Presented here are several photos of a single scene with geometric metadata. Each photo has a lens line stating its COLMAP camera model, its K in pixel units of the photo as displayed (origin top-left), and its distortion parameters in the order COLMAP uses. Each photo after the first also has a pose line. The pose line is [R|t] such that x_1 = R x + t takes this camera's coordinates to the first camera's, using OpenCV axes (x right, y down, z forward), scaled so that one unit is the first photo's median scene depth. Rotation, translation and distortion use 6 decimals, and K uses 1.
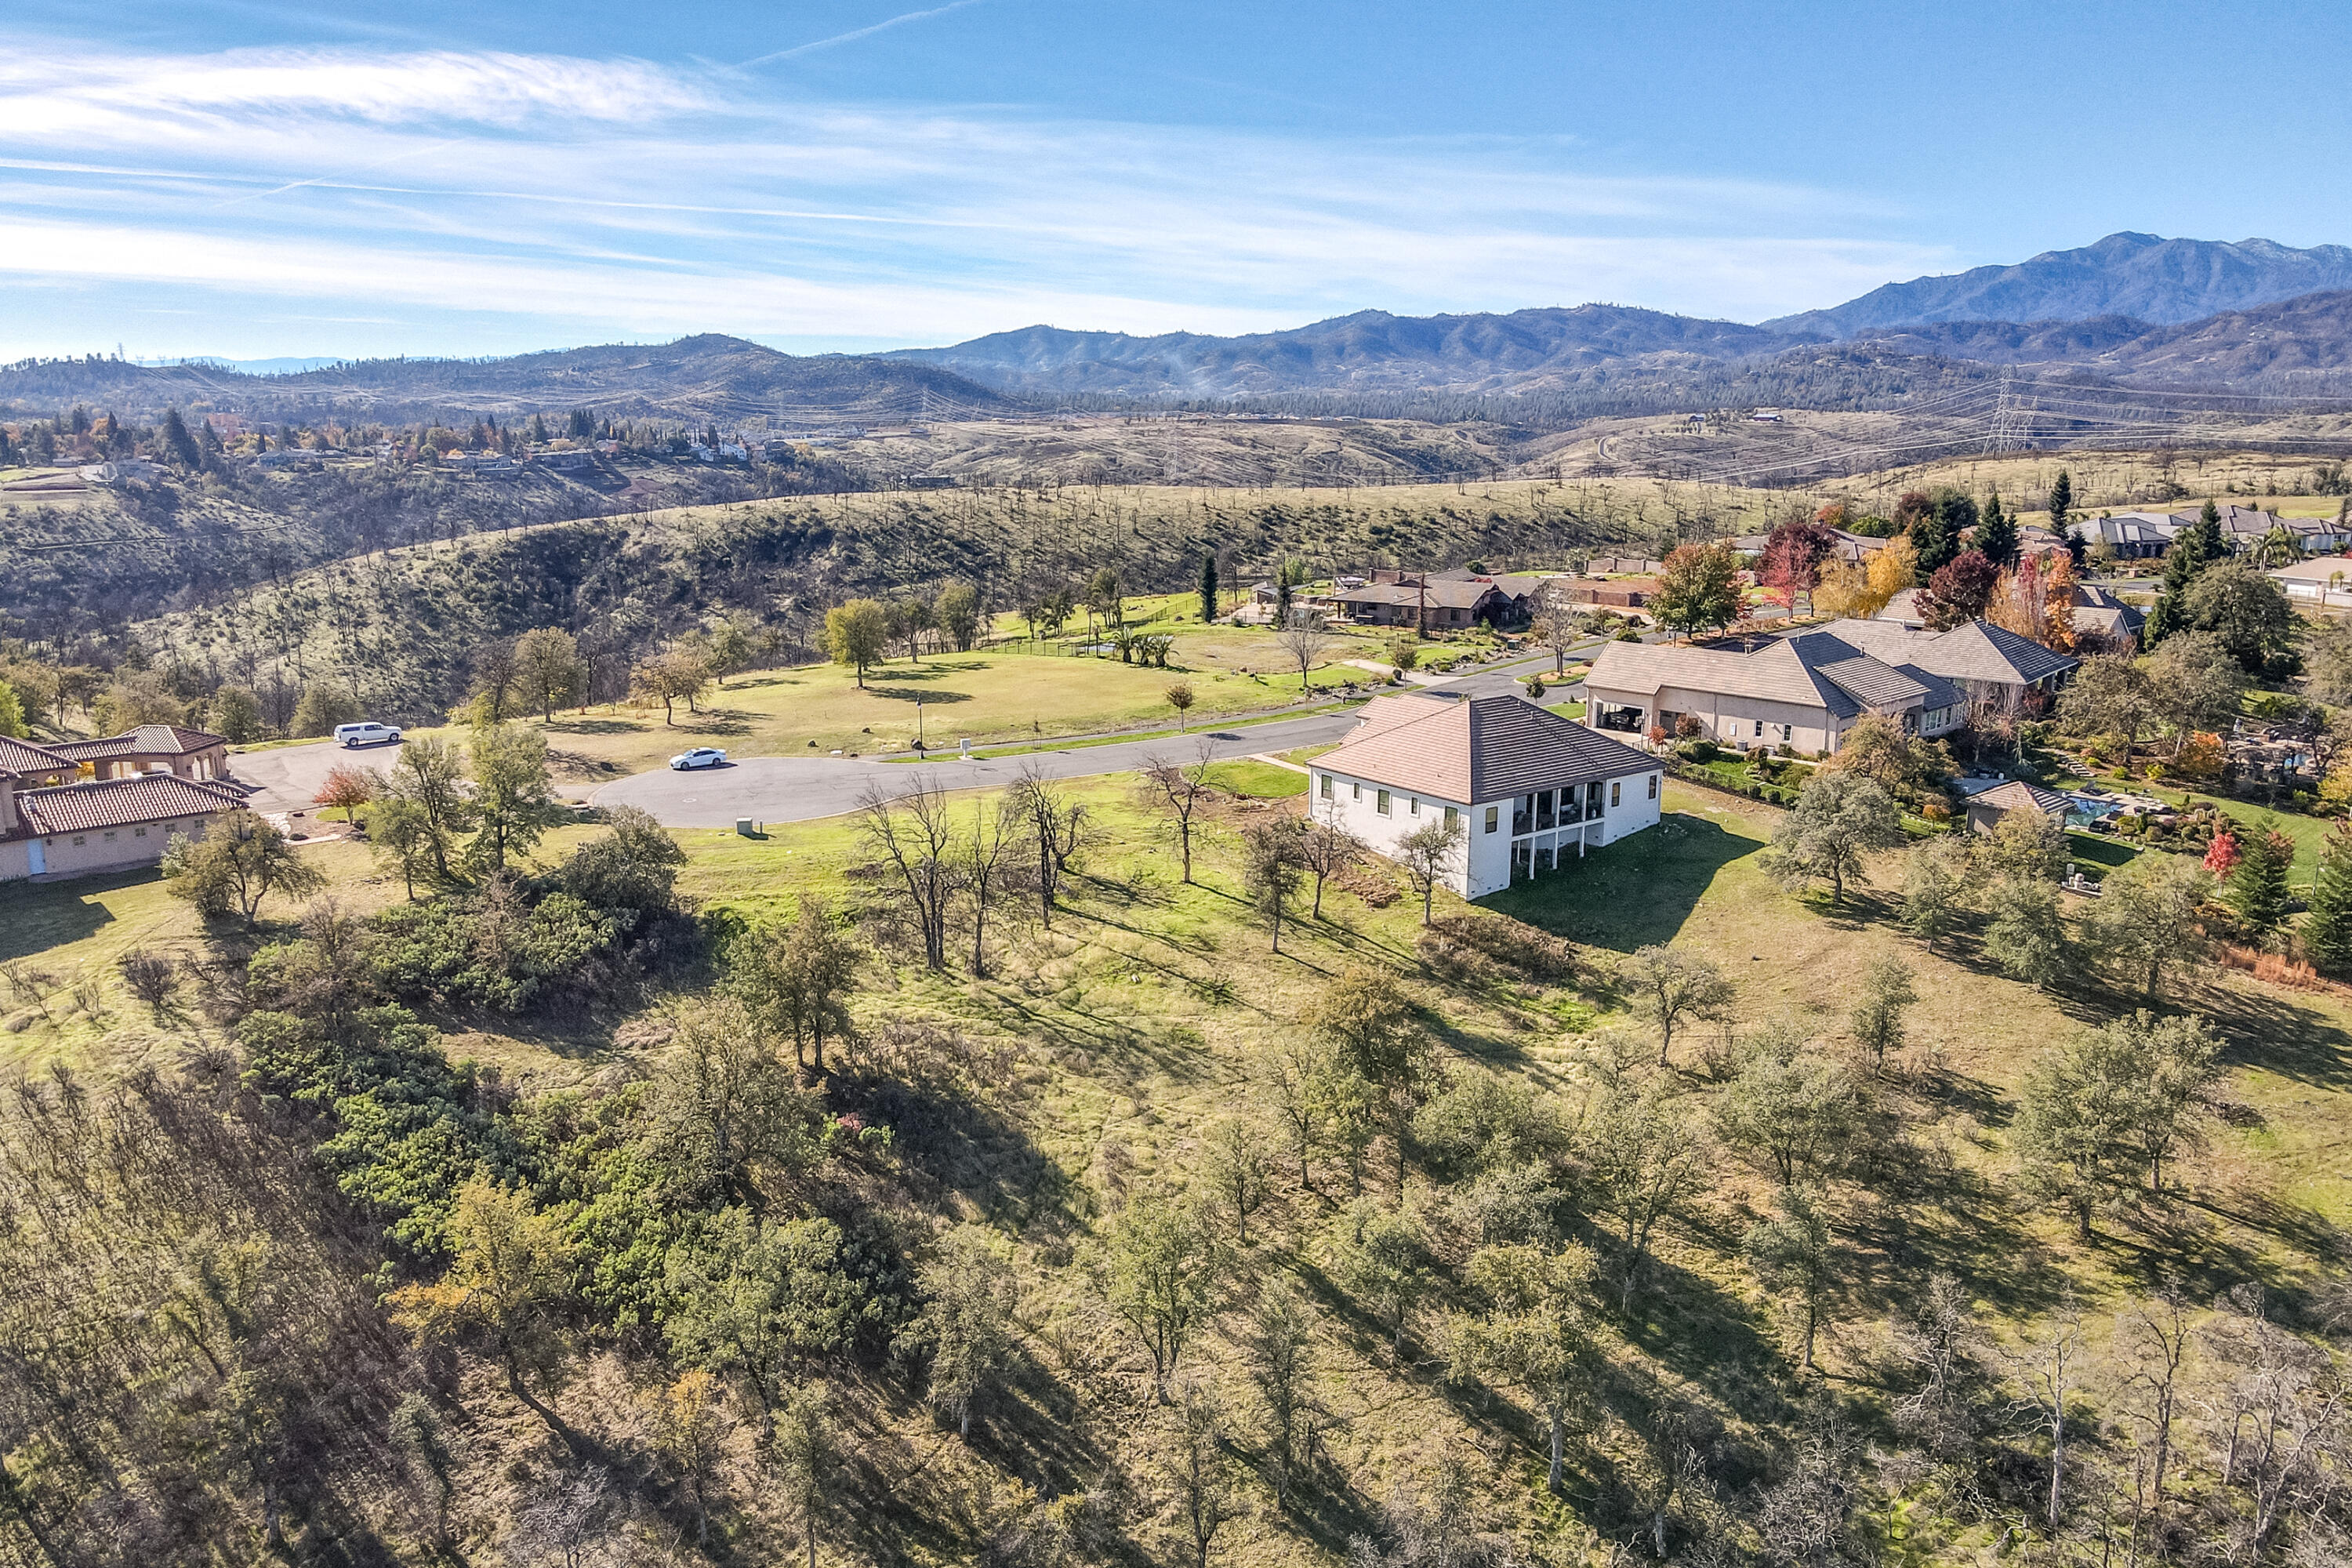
lens RADIAL K [[1726.8, 0, 1165.9], [0, 1726.8, 791.2], [0, 0, 1]] dist [-0.000637, 0.035763]
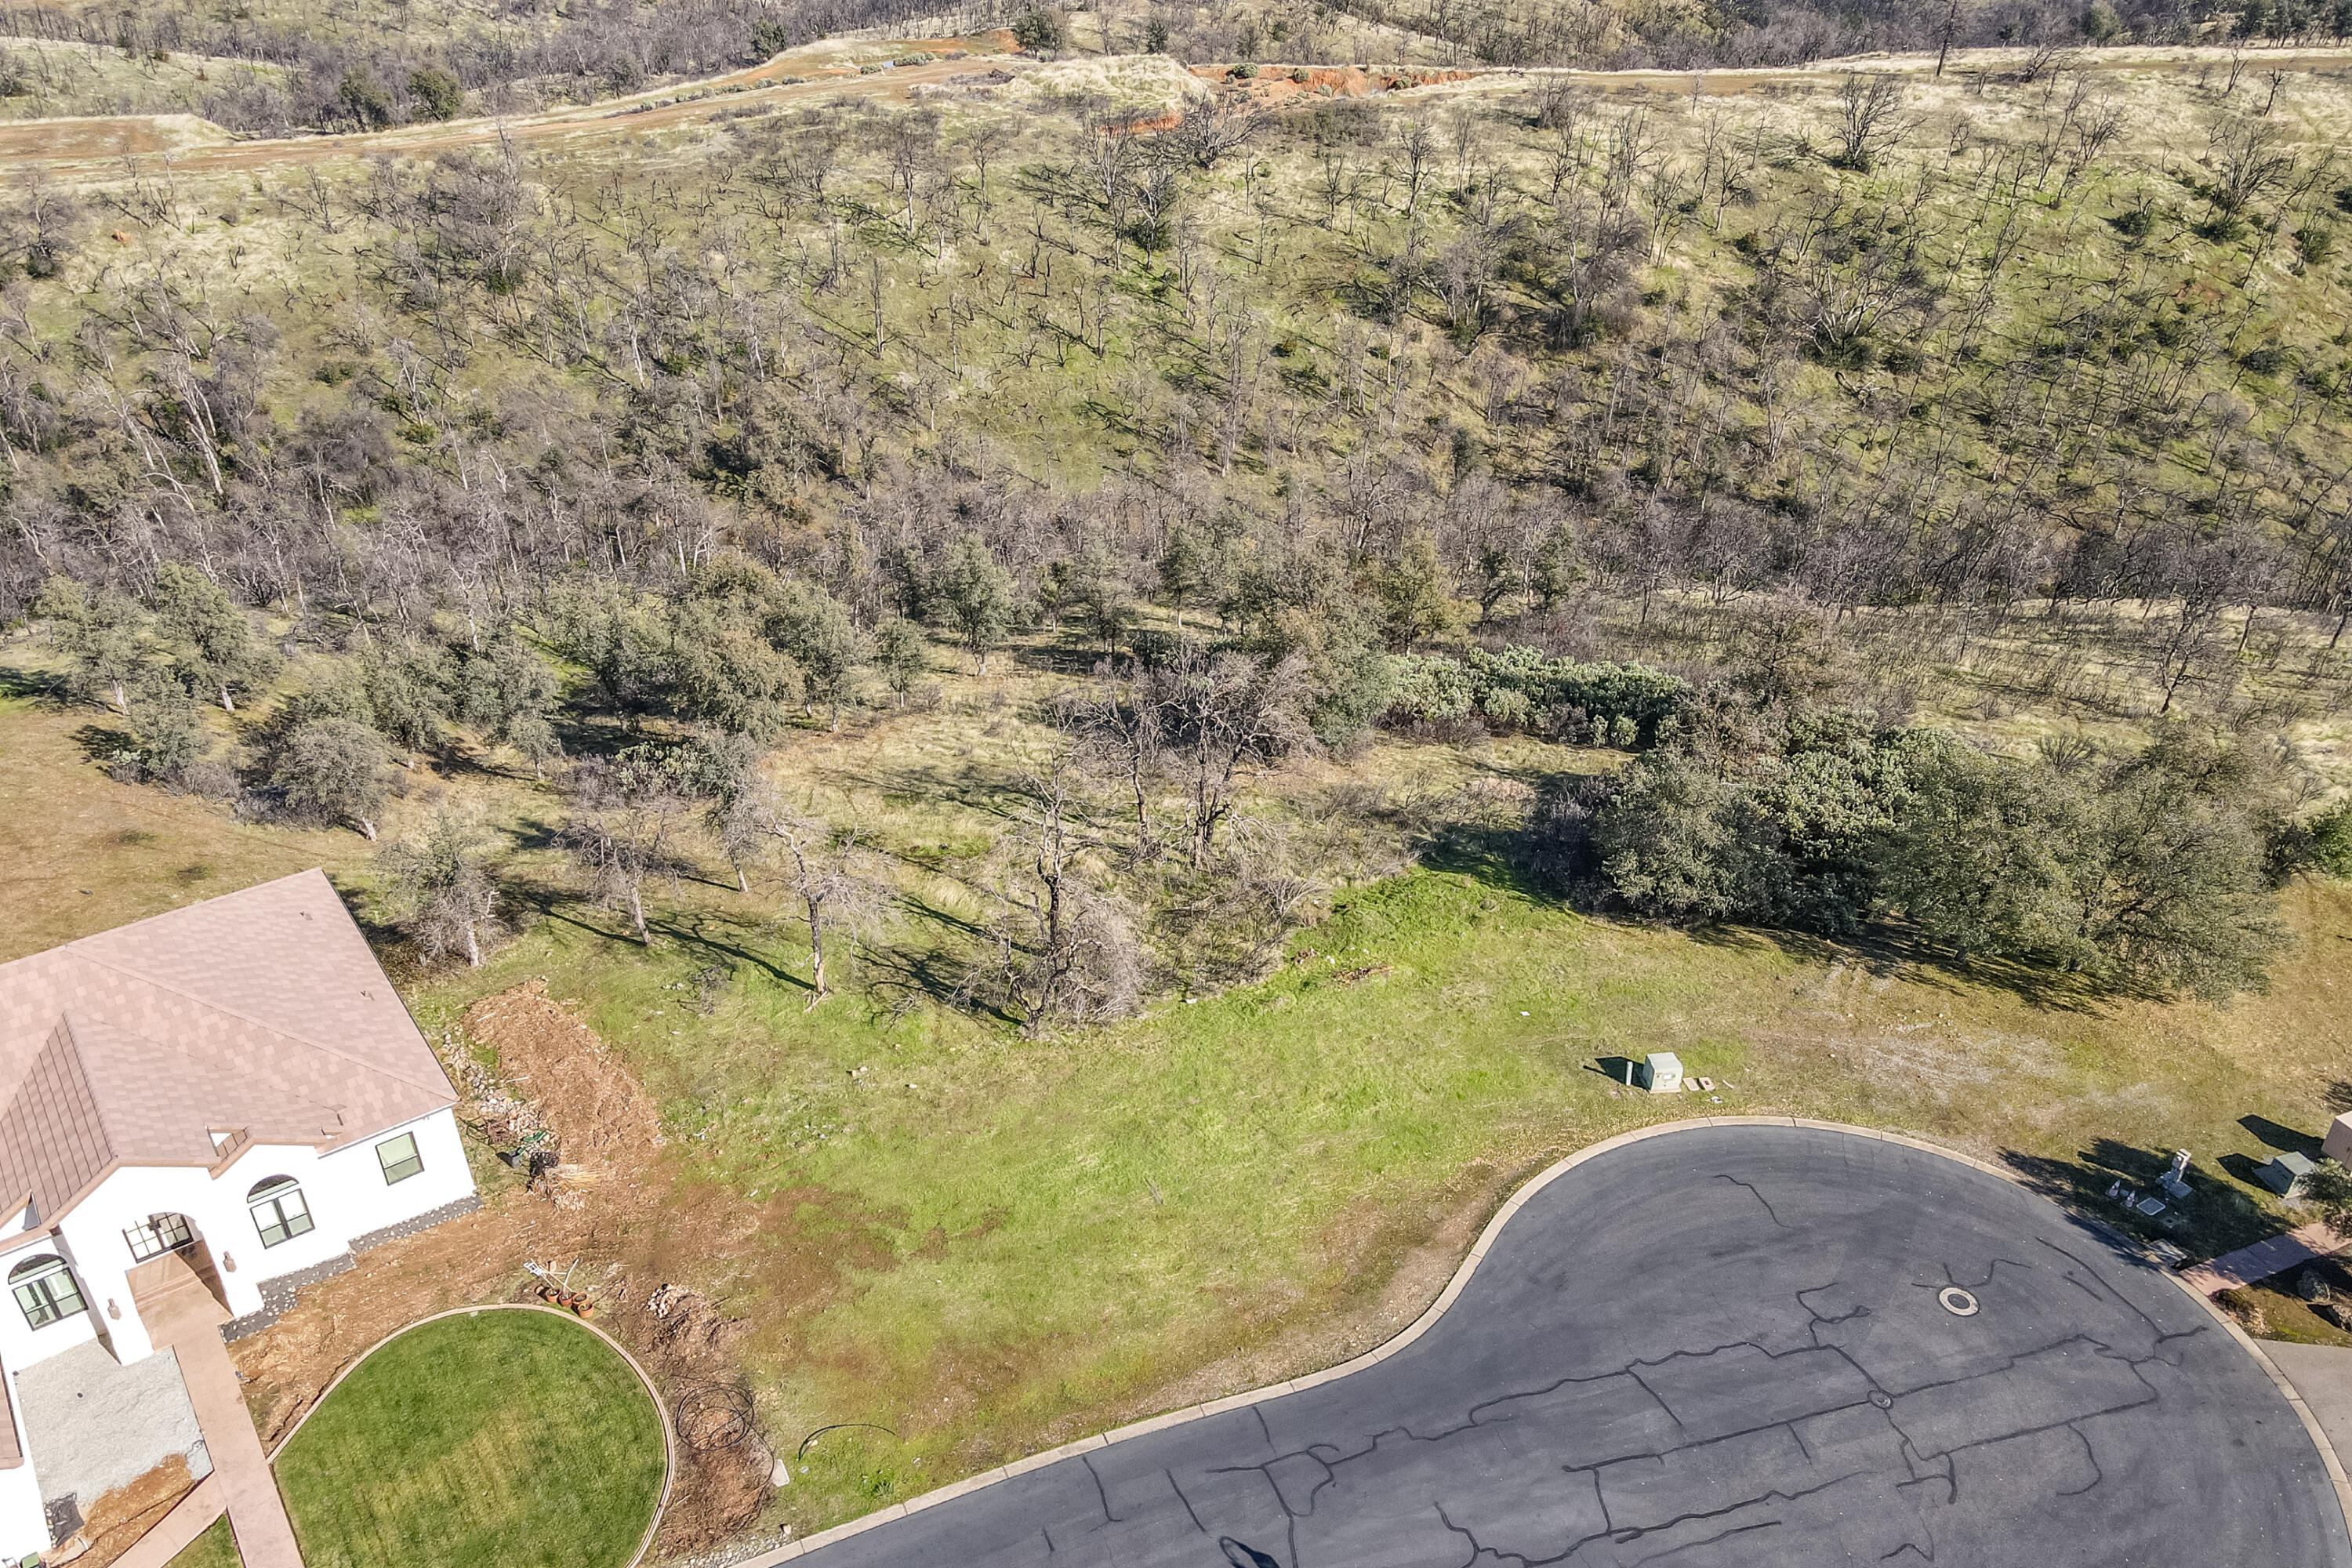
lens RADIAL K [[1726.8, 0, 1170.0], [0, 1726.8, 836.3], [0, 0, 1]] dist [-0.000637, 0.035763]
pose [[-0.999996, -0.002931, -0.000148, -0.089725], [-0.002174, 0.706119, 0.708090, -0.340841], [-0.001971, 0.708087, -0.706123, 1.158107]]
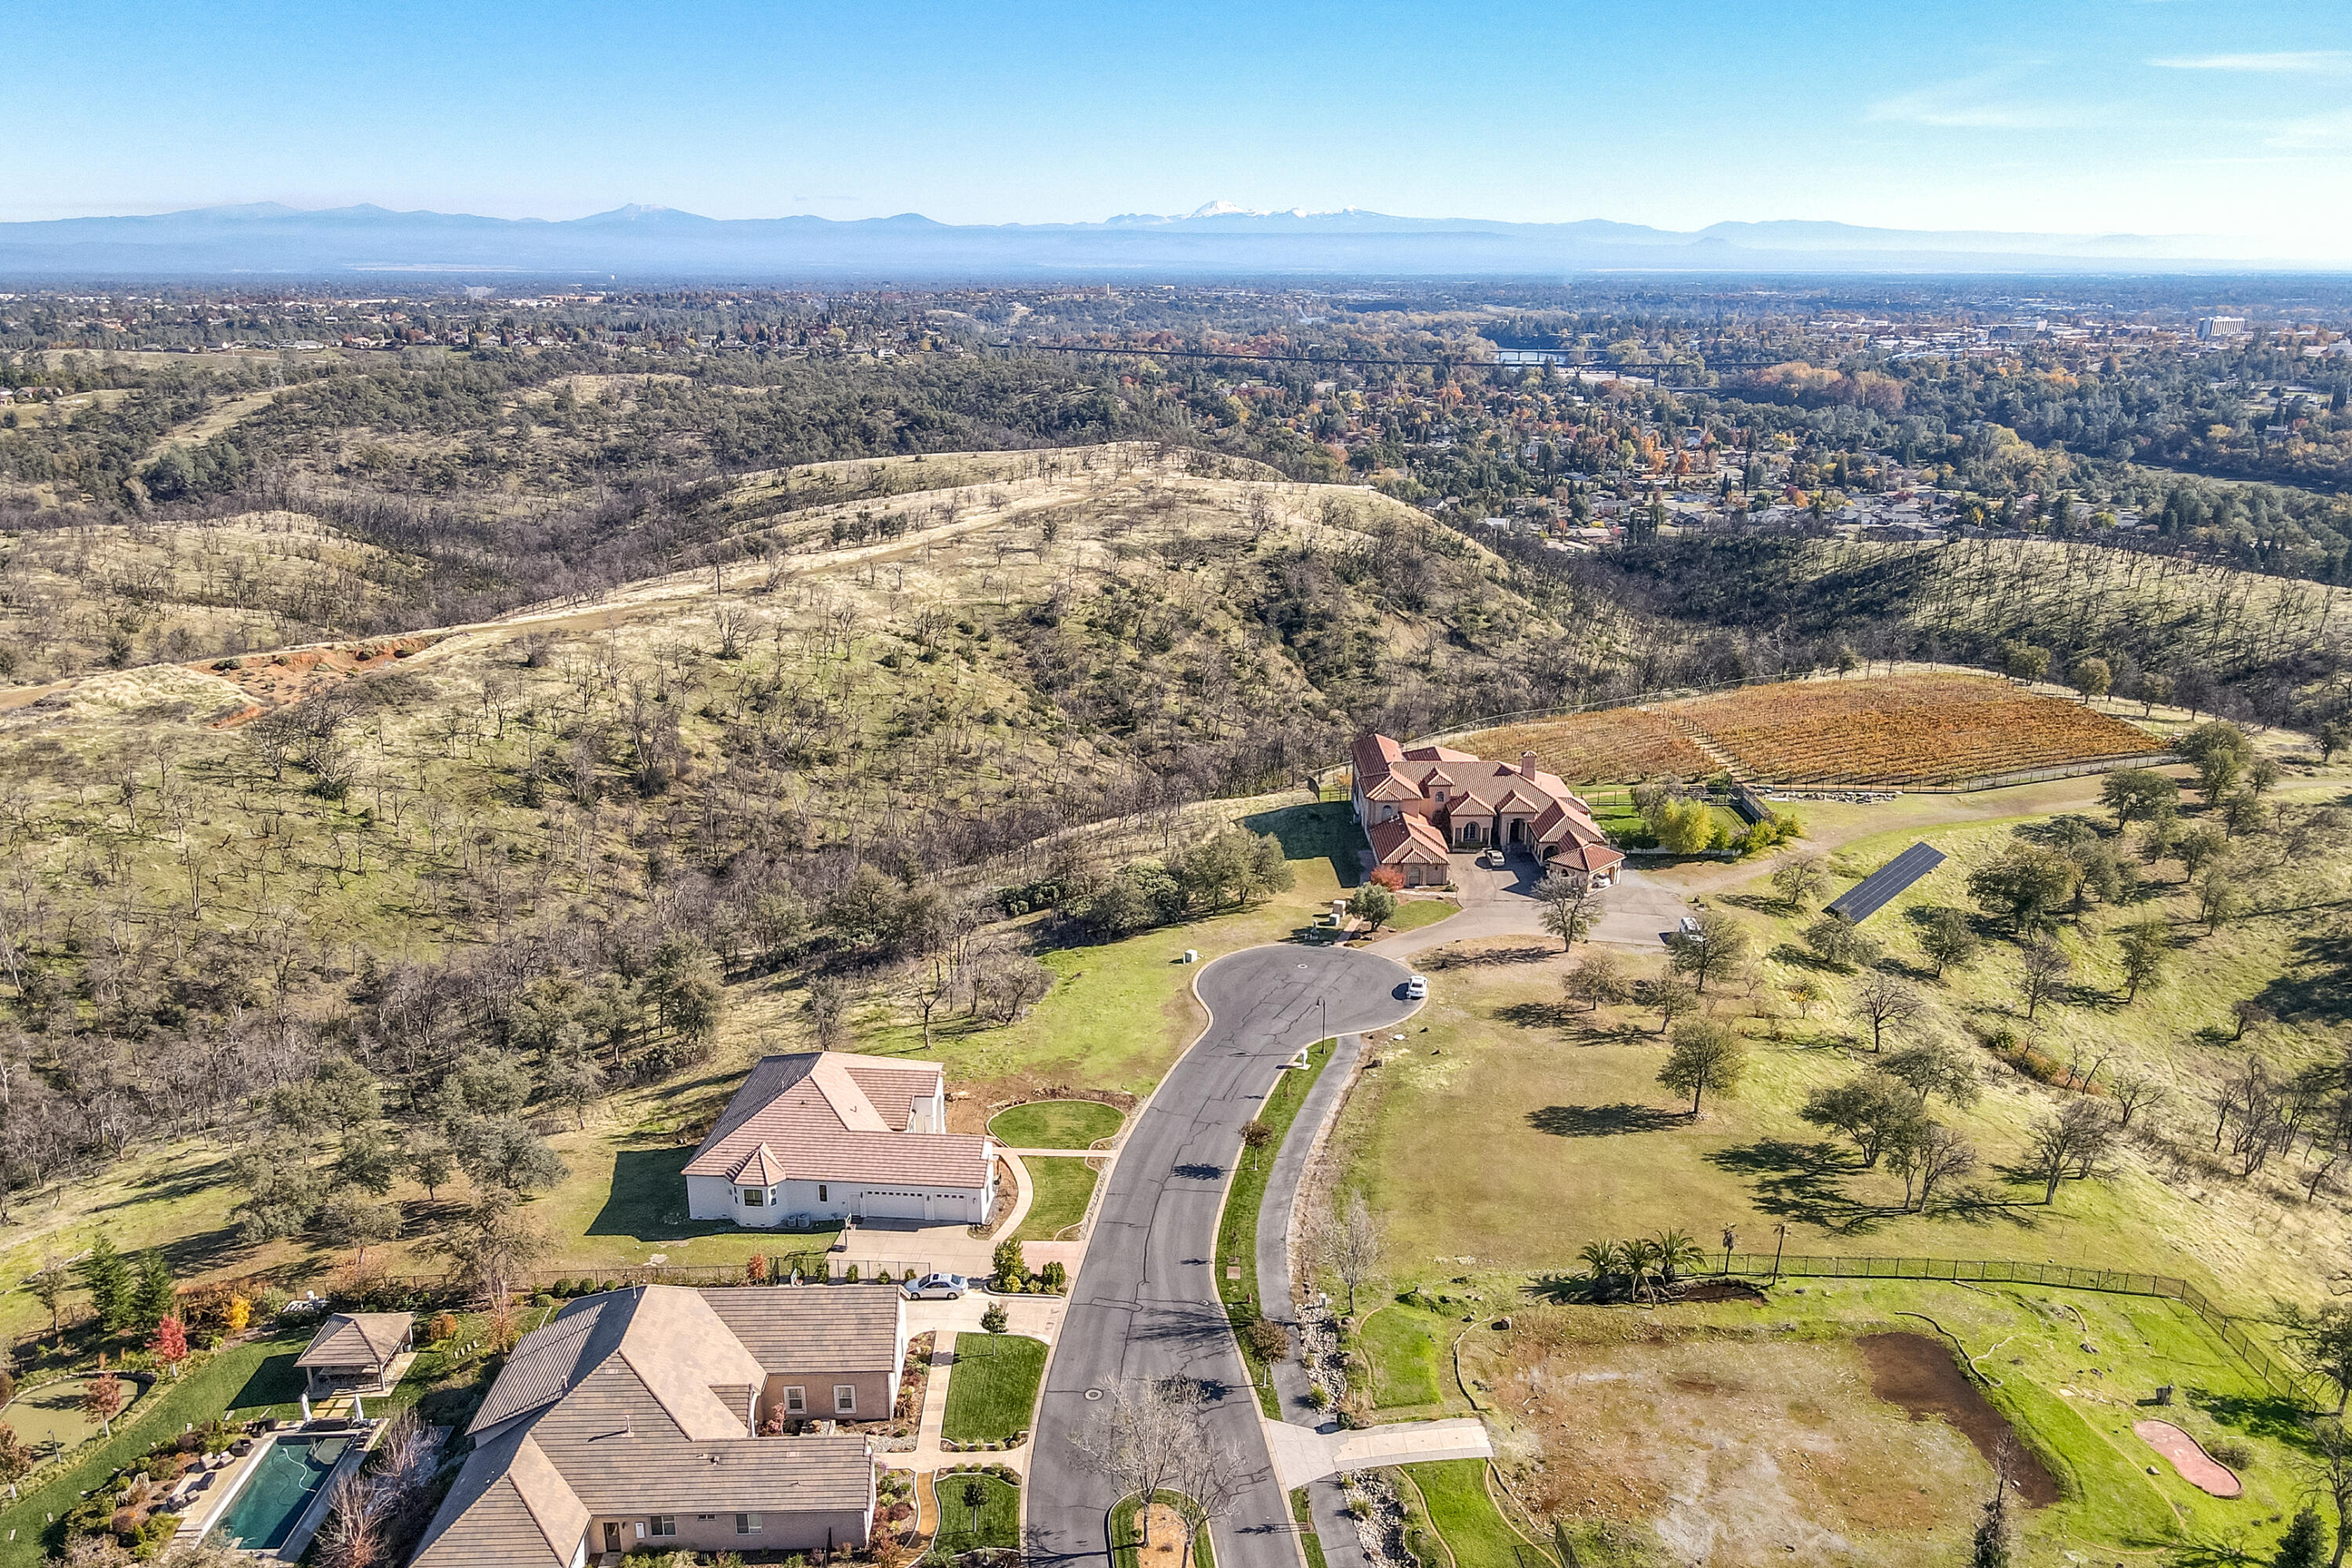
lens RADIAL K [[1726.8, 0, 1160.3], [0, 1726.8, 771.2], [0, 0, 1]] dist [-0.000637, 0.035763]
pose [[-0.673270, 0.210778, -0.708717, 0.737762], [-0.159871, 0.894336, 0.417857, -0.679918], [0.721906, 0.394633, -0.568433, 1.587948]]
